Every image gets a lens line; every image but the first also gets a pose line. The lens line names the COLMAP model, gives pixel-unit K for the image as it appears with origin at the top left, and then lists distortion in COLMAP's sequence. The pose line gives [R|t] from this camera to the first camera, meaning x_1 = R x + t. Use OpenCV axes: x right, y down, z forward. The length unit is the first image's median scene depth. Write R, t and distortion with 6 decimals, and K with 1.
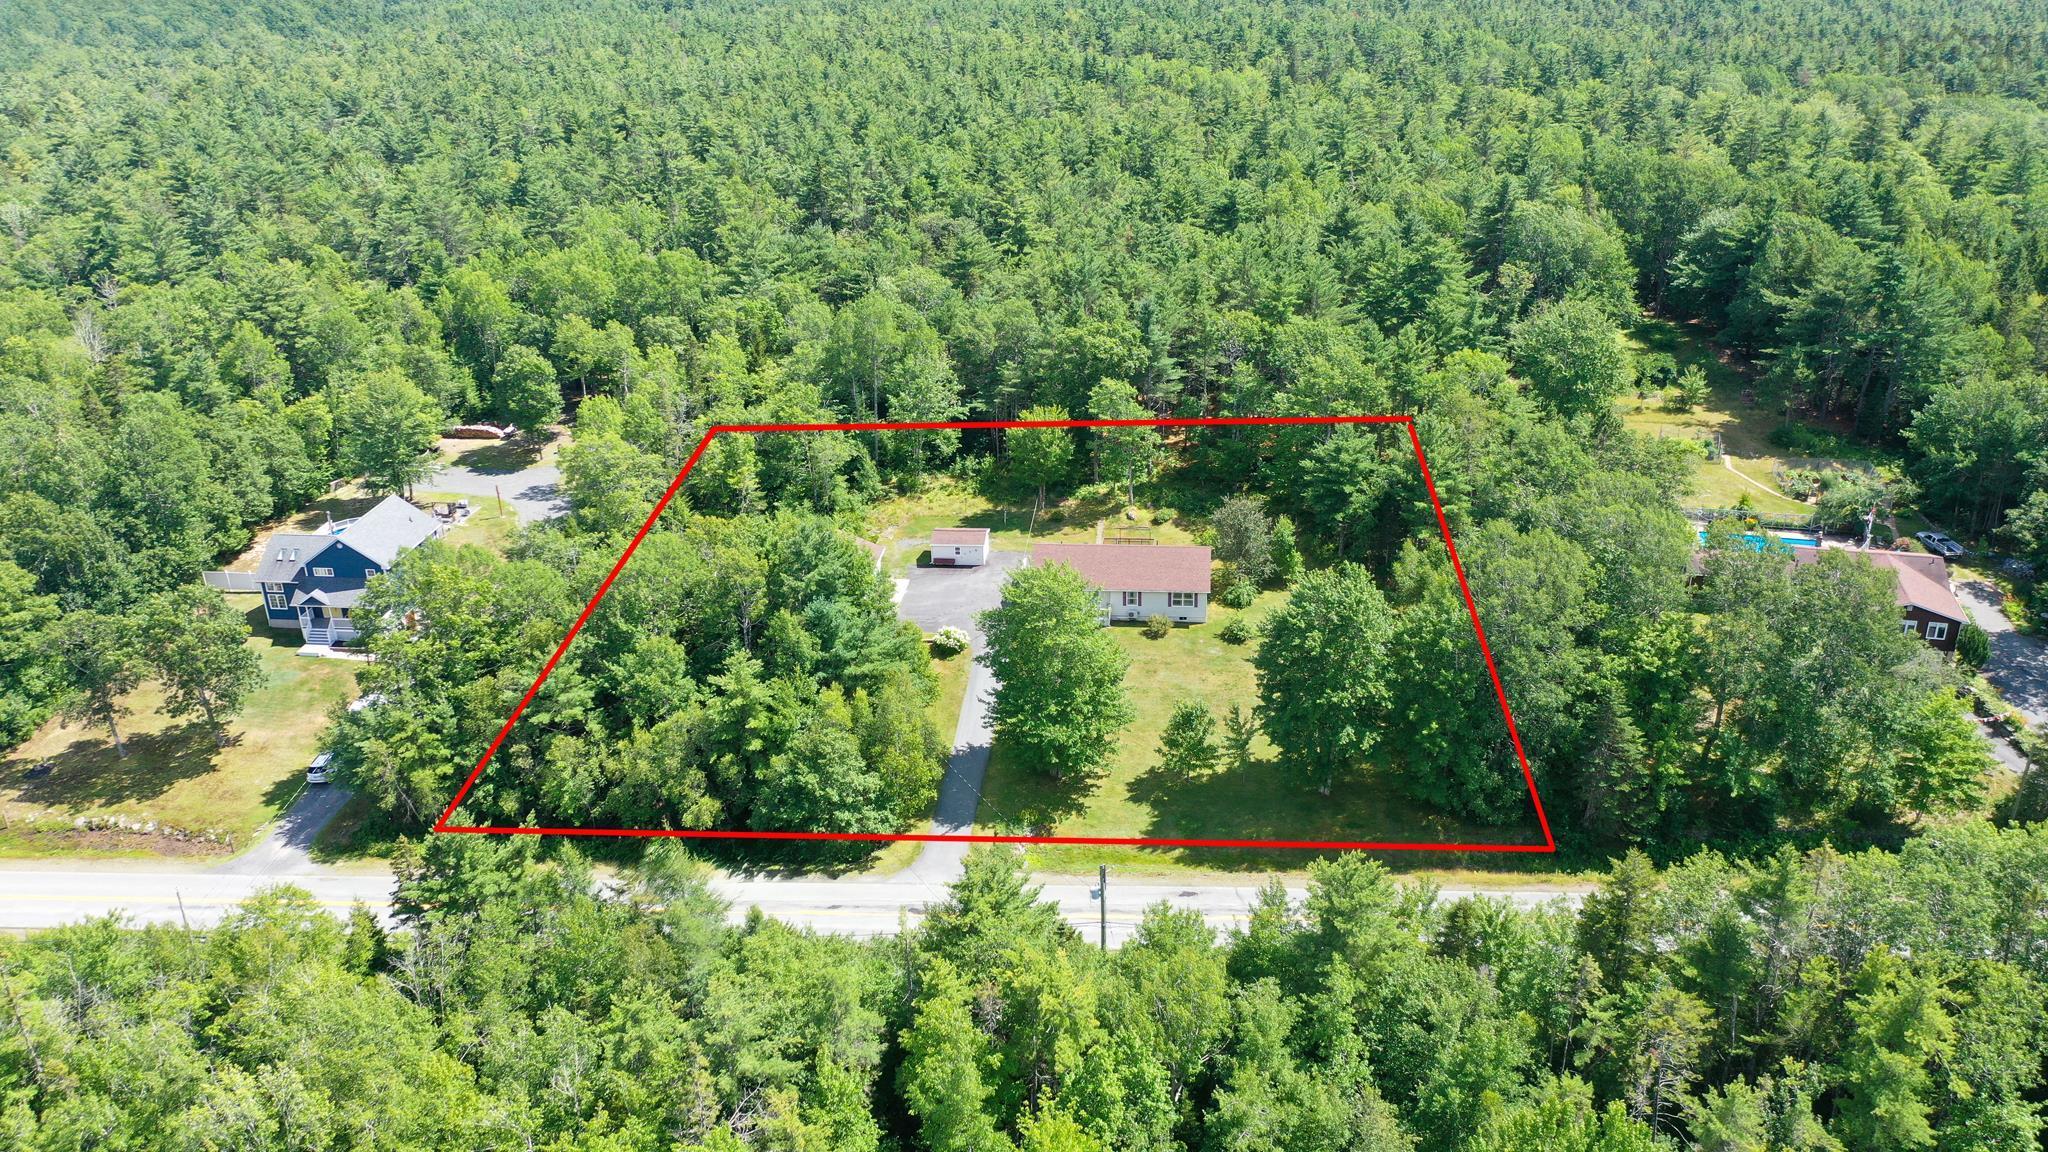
lens RADIAL K [[1688.4, 0, 1024.8], [0, 1688.4, 569.2], [0, 0, 1]] dist [-0.001080, -0.049607]
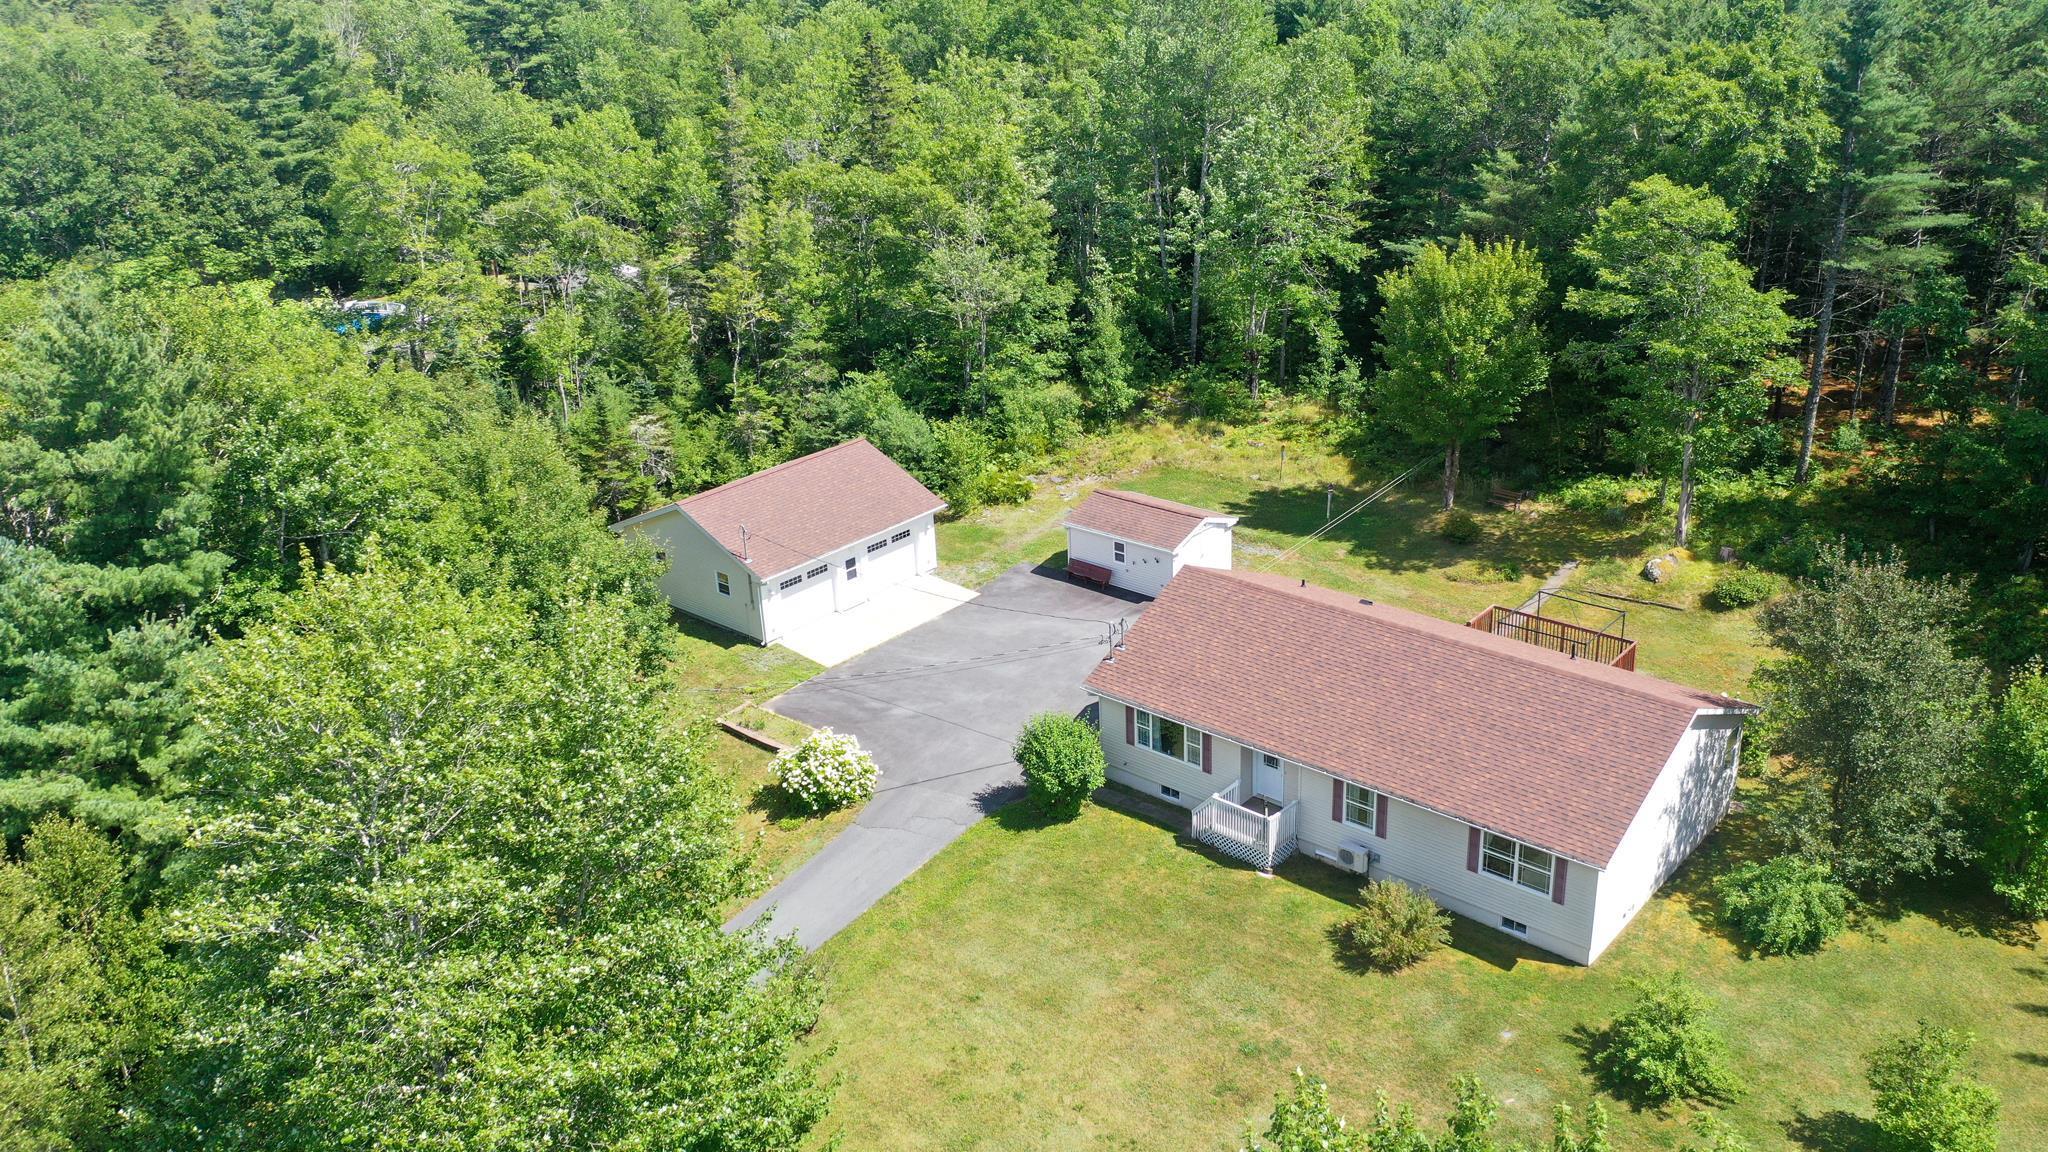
lens RADIAL K [[1688.4, 0, 1024.8], [0, 1688.4, 569.2], [0, 0, 1]] dist [-0.001080, -0.049607]
pose [[0.803557, 0.217661, -0.554003, 0.153560], [-0.213528, 0.974203, 0.073039, -0.029722], [0.555609, 0.059604, 0.829304, 0.628635]]
